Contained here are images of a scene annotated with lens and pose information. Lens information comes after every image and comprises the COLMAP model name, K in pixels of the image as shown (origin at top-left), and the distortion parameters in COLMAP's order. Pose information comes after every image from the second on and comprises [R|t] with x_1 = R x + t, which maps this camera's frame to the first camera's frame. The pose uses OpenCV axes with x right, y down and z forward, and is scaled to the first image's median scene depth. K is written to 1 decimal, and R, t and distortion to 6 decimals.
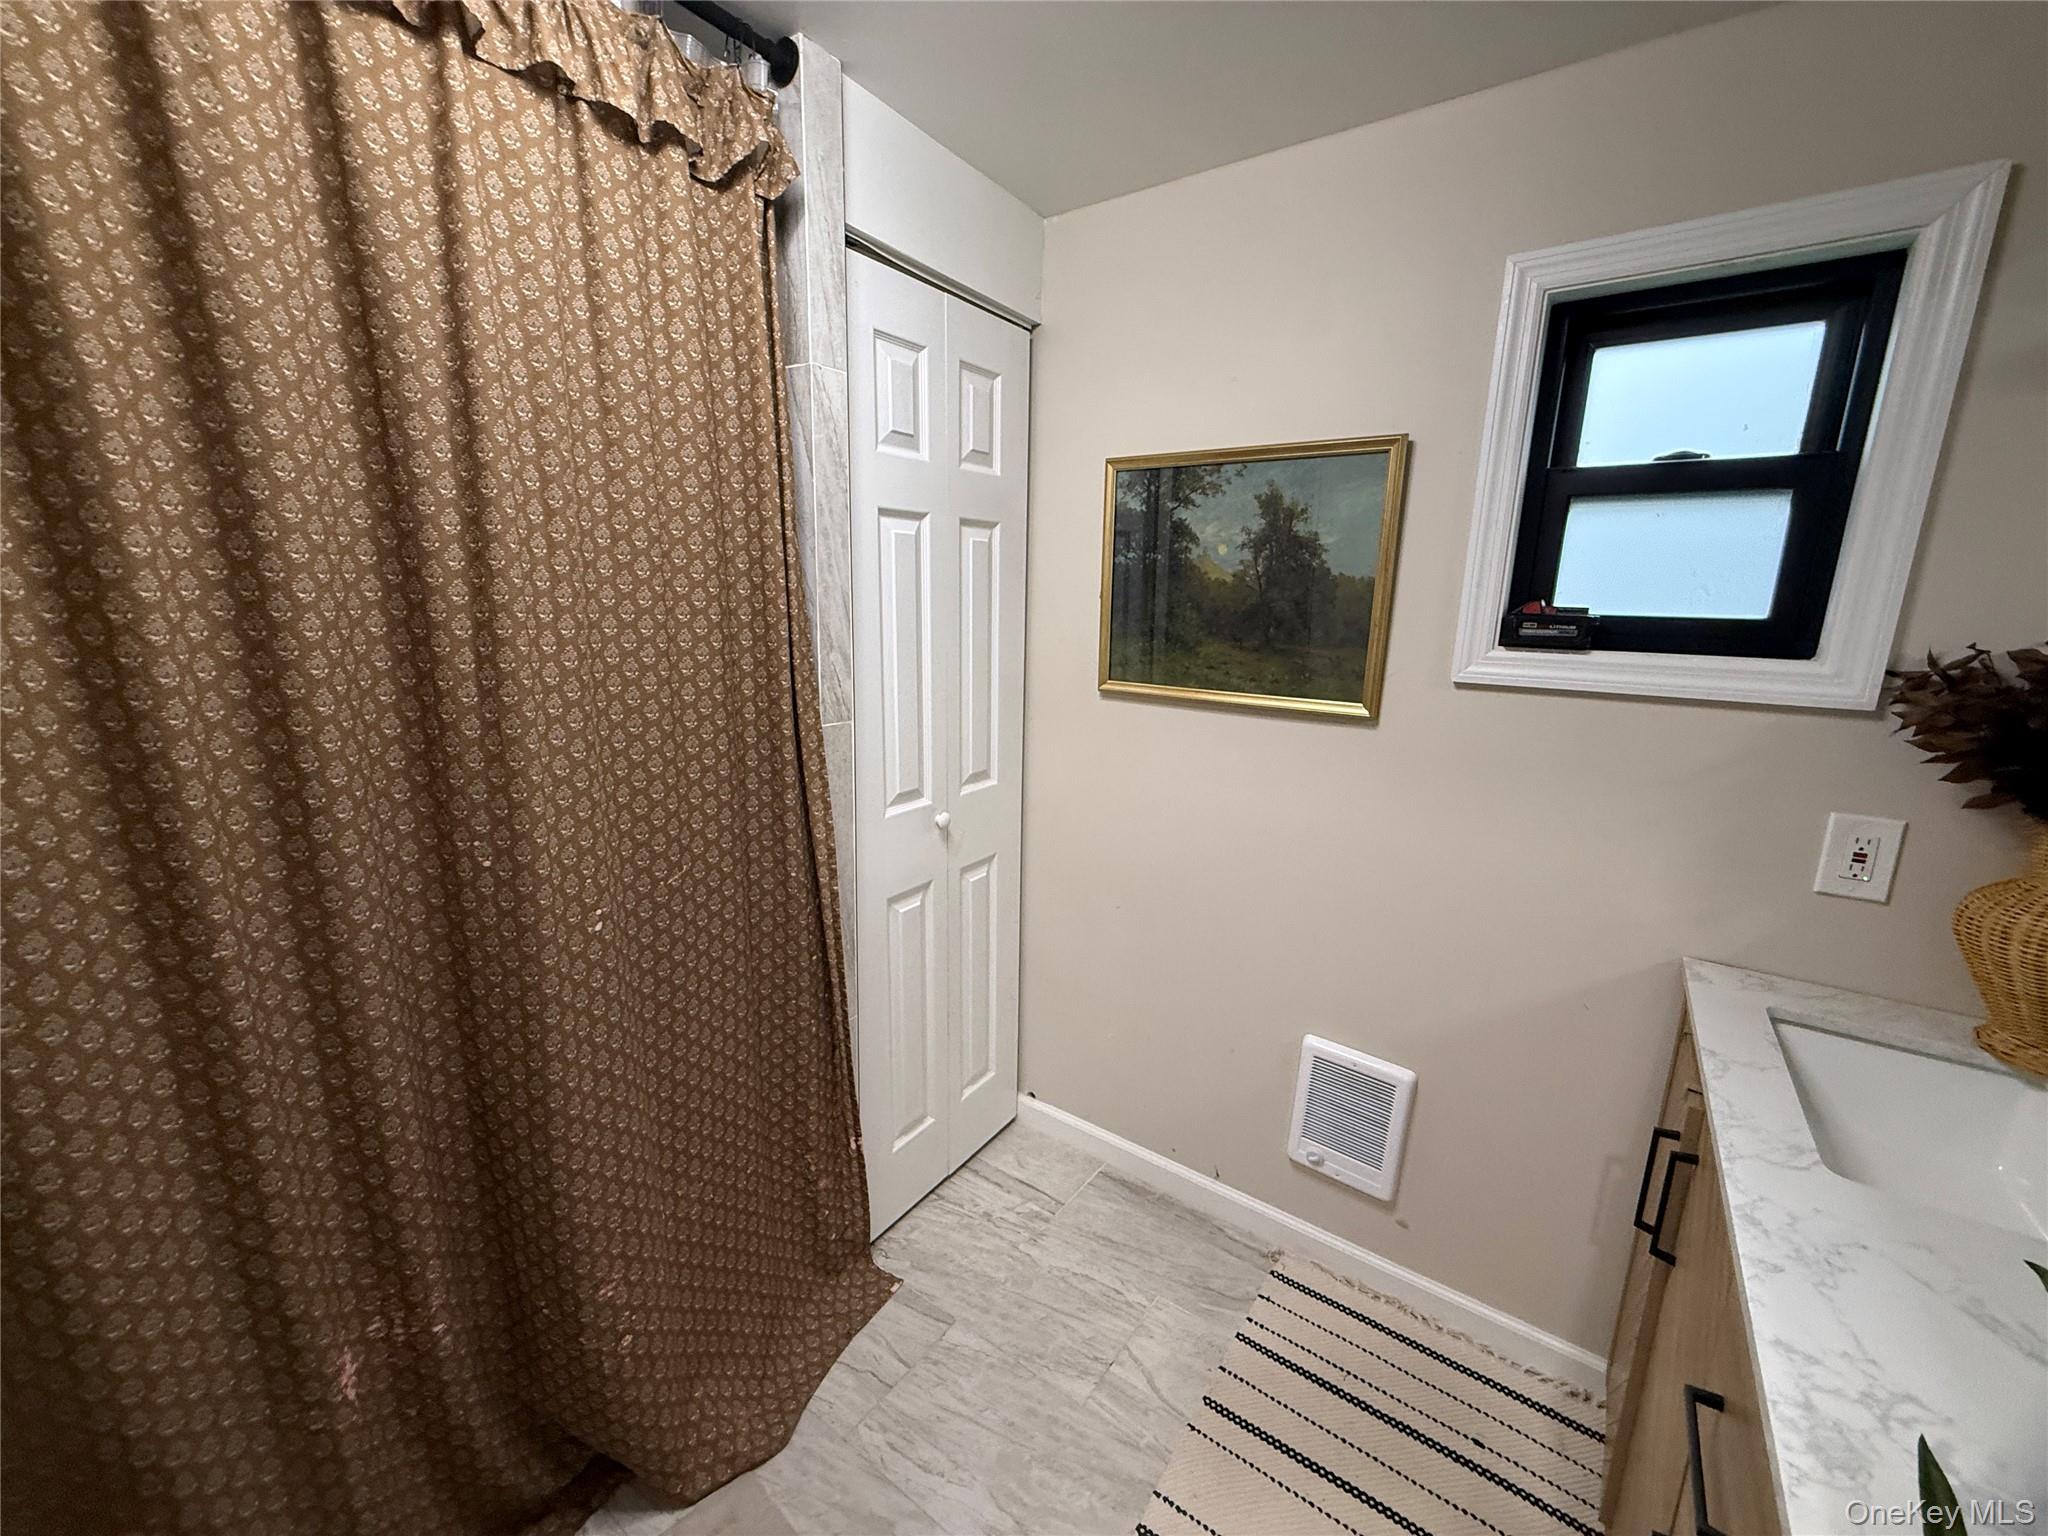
lens RADIAL K [[813.9, 0, 1018.5], [0, 813.9, 769.9], [0, 0, 1]] dist [-0.000160, -0.000010]
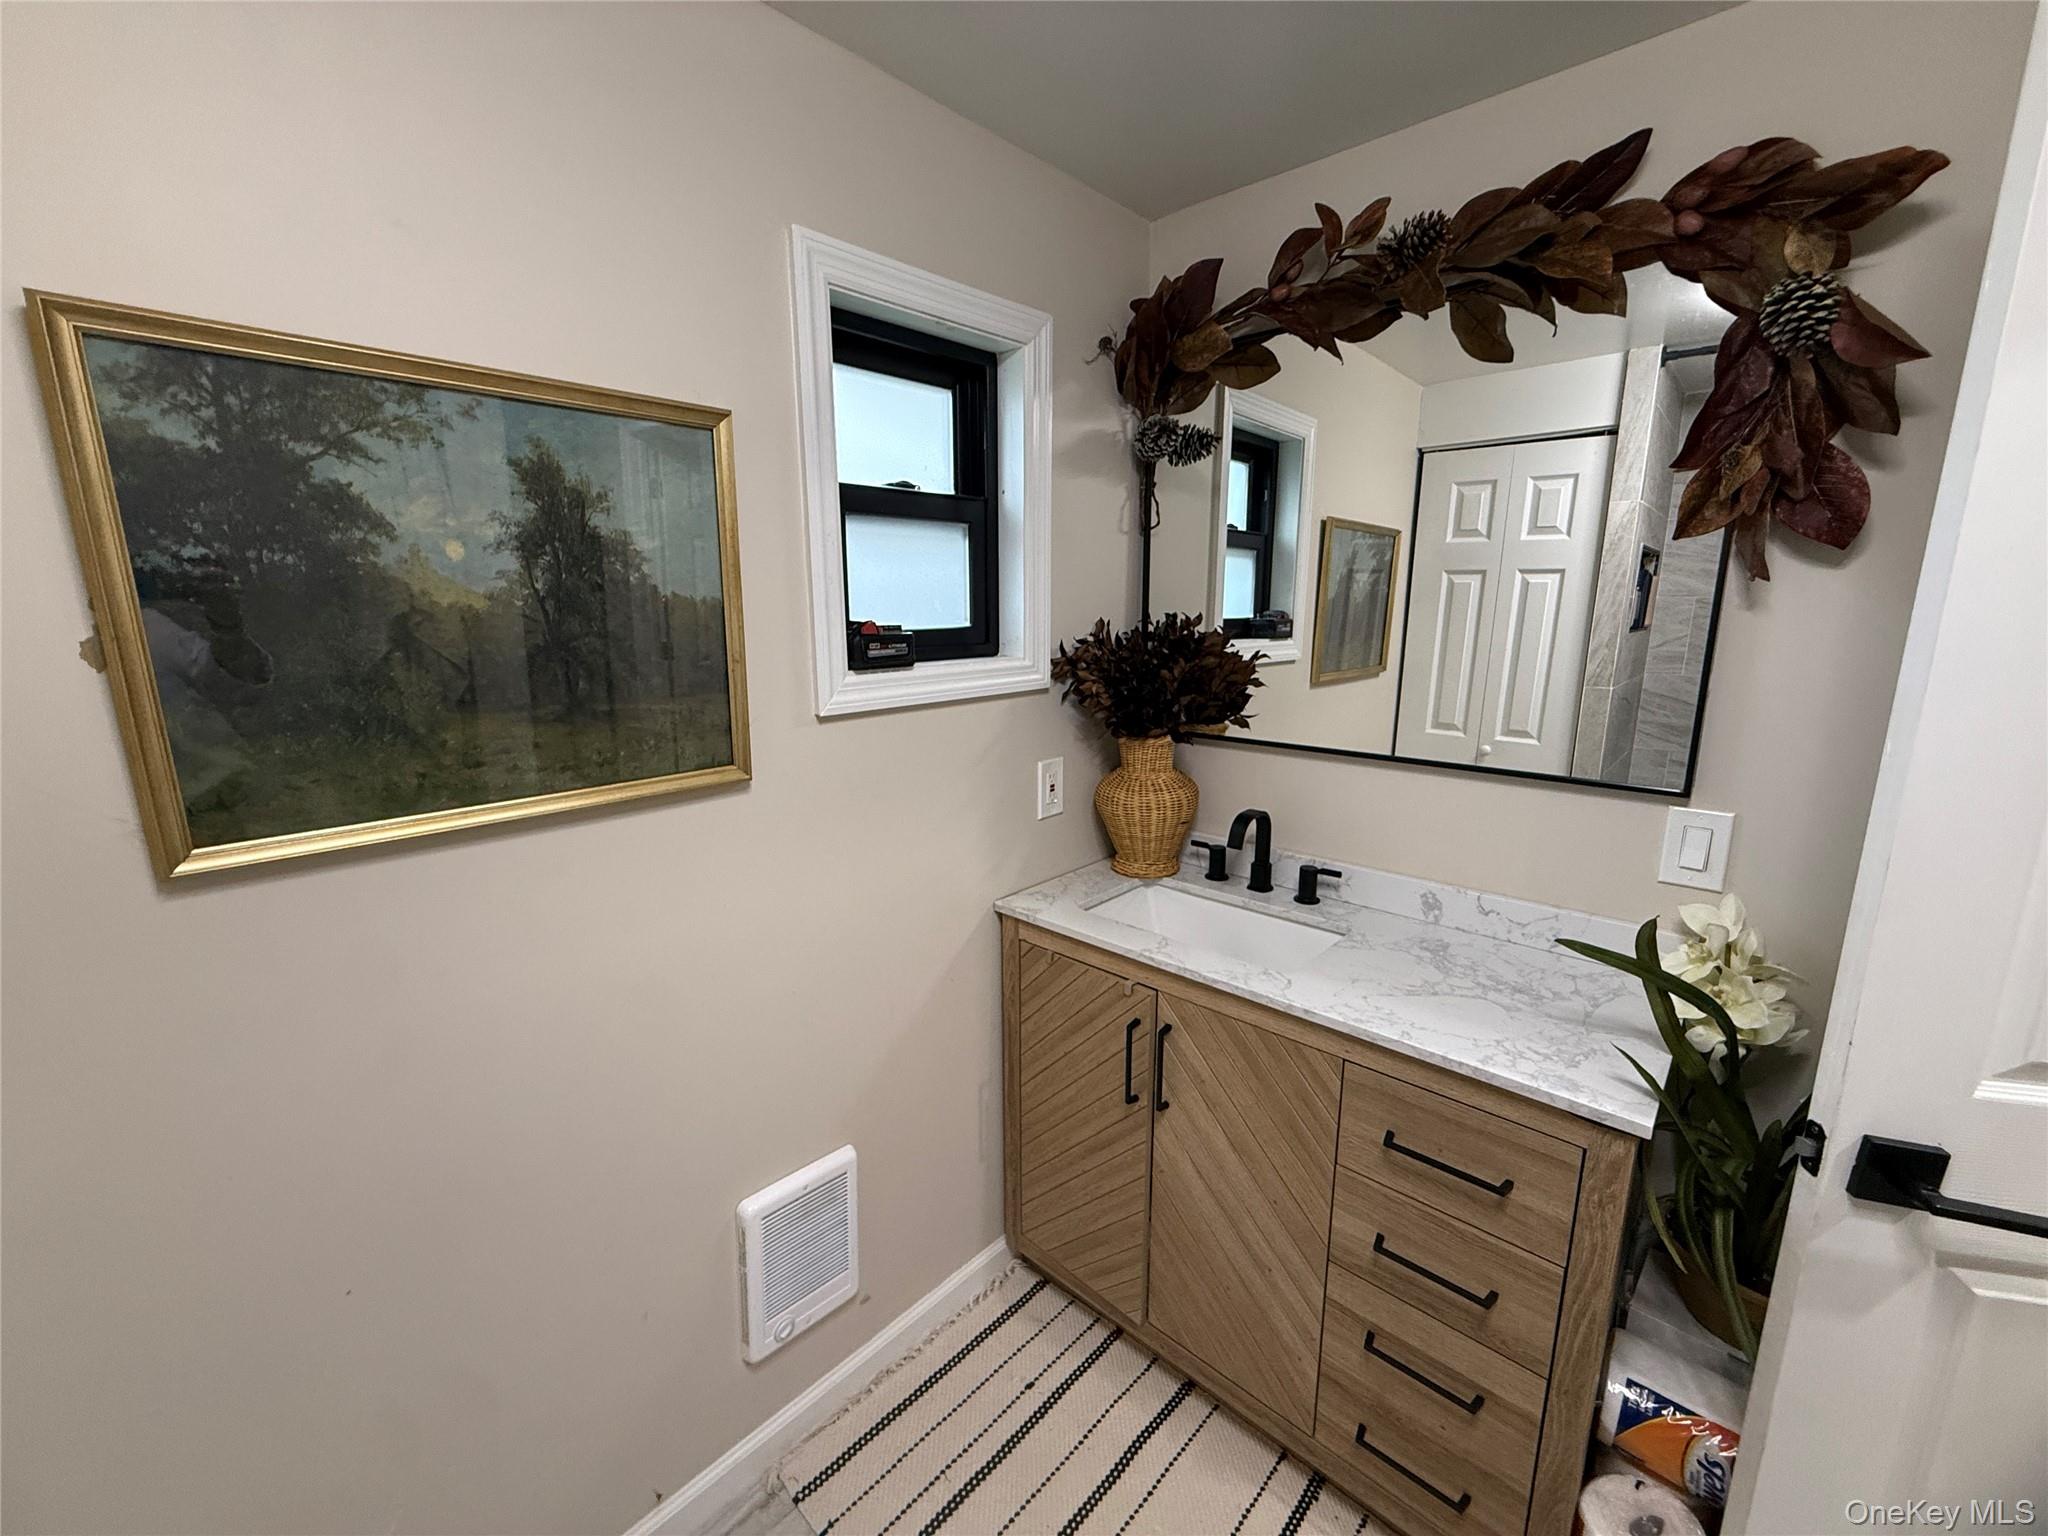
lens RADIAL K [[813.9, 0, 1018.5], [0, 813.9, 769.9], [0, 0, 1]] dist [-0.000160, -0.000010]
pose [[0.129867, -0.228922, 0.964743, -0.265361], [0.216980, 0.955961, 0.197630, -0.163031], [-0.967499, 0.183665, 0.173819, 0.593360]]
